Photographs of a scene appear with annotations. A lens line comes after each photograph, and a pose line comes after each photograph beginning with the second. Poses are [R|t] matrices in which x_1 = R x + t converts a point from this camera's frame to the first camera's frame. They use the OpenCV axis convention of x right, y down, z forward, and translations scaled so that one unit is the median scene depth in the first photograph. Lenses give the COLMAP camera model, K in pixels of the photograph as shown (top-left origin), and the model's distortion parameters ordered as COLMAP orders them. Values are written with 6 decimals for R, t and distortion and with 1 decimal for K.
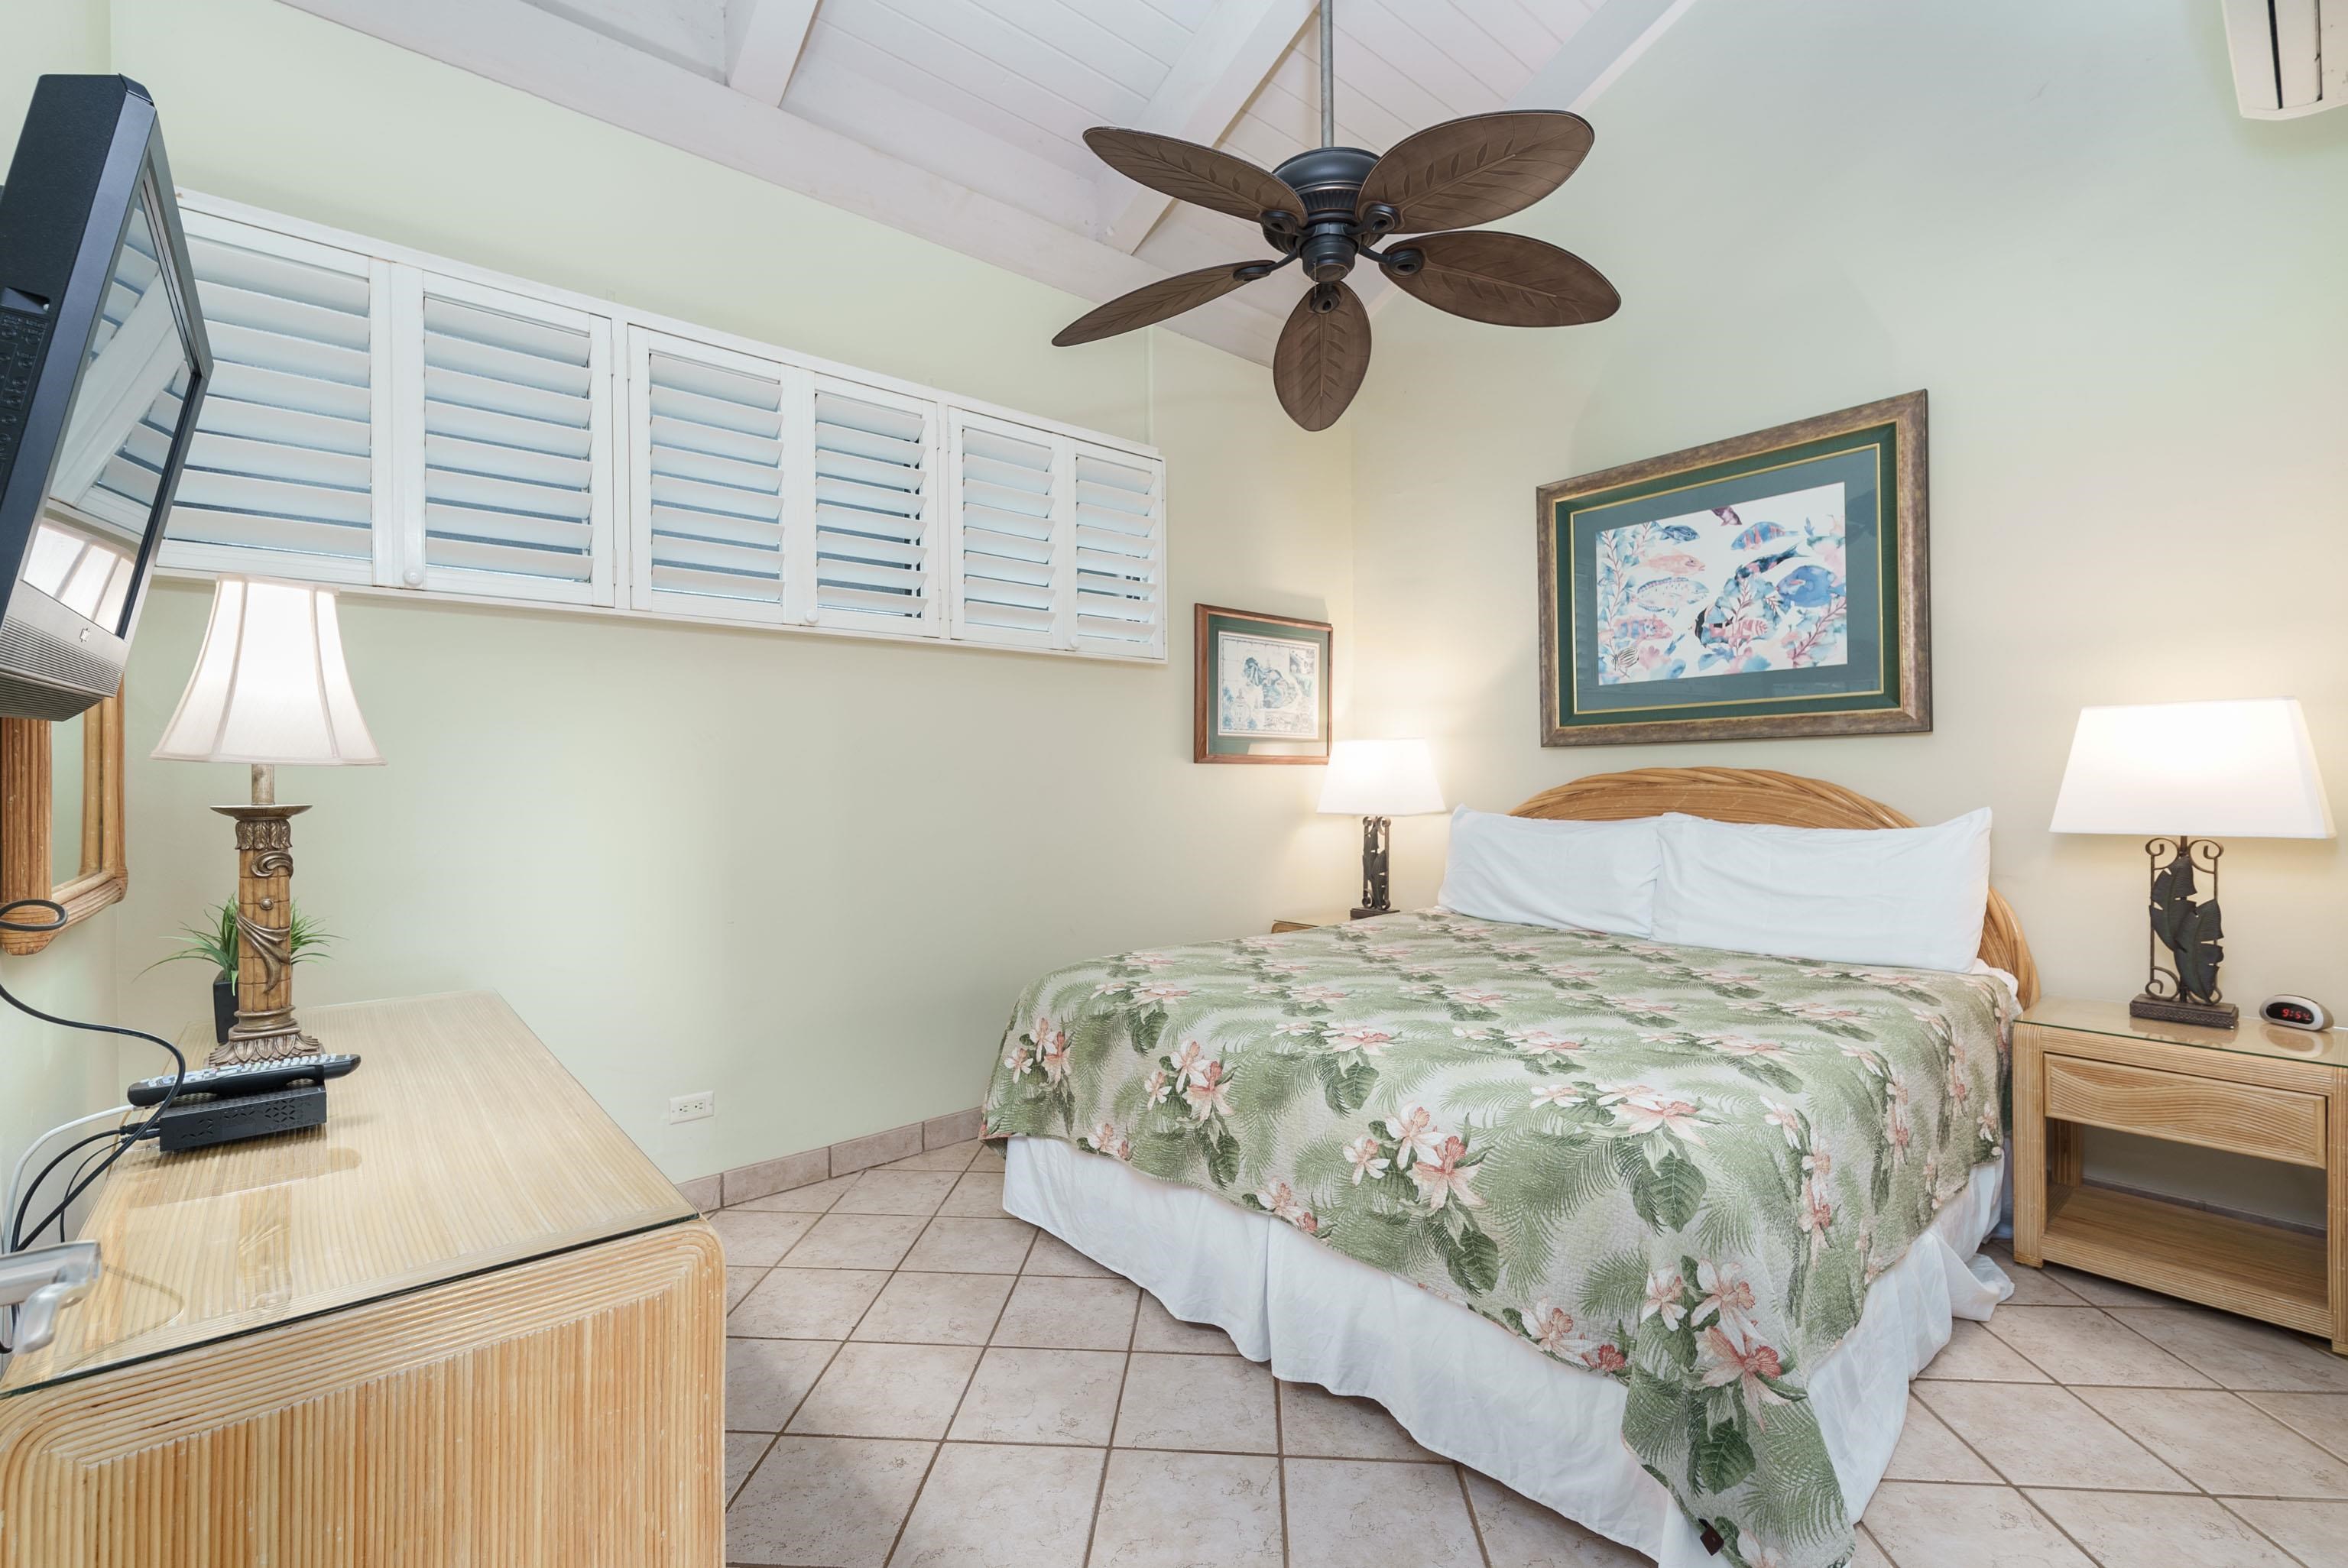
lens RADIAL K [[1005.1, 0, 1166.9], [0, 1005.1, 768.9], [0, 0, 1]] dist [0.007265, -0.002123]
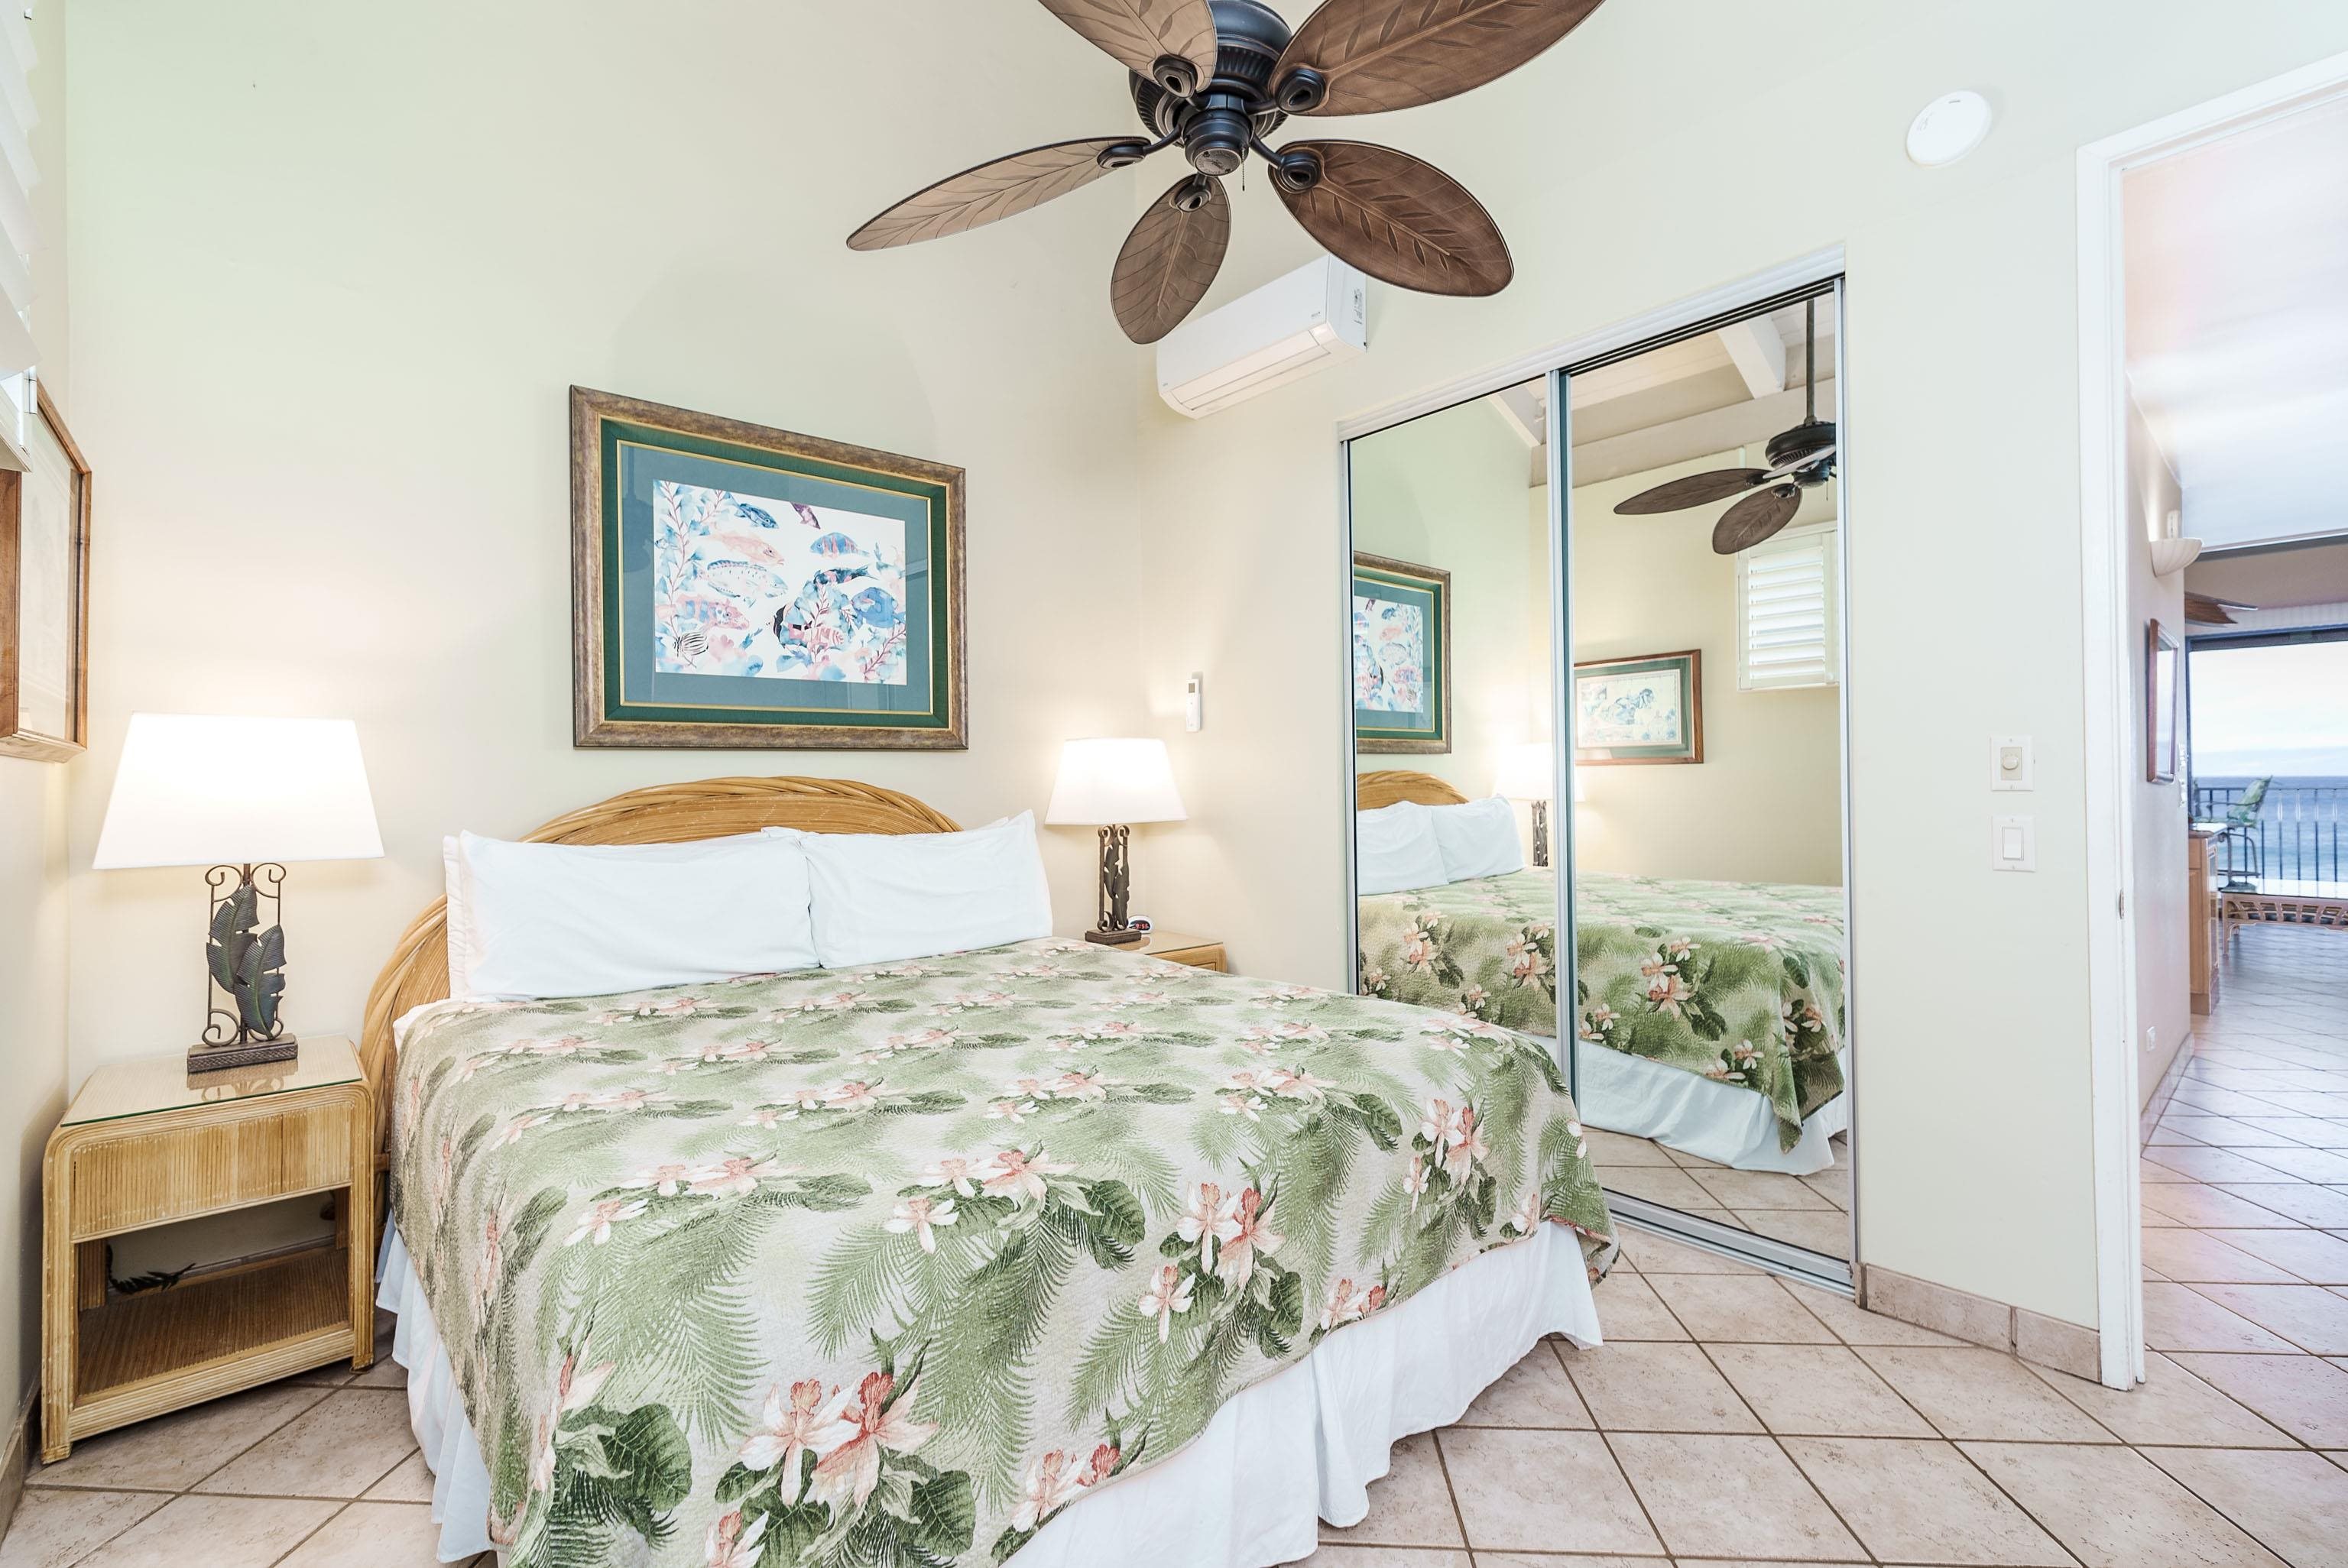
lens RADIAL K [[1005.1, 0, 1163.9], [0, 1005.1, 780.8], [0, 0, 1]] dist [0.007265, -0.002123]
pose [[0.002117, 0.016144, 0.999867, -0.391823], [0.004121, 0.999861, -0.016153, 0.018283], [-0.999989, 0.004154, 0.002050, 0.653209]]
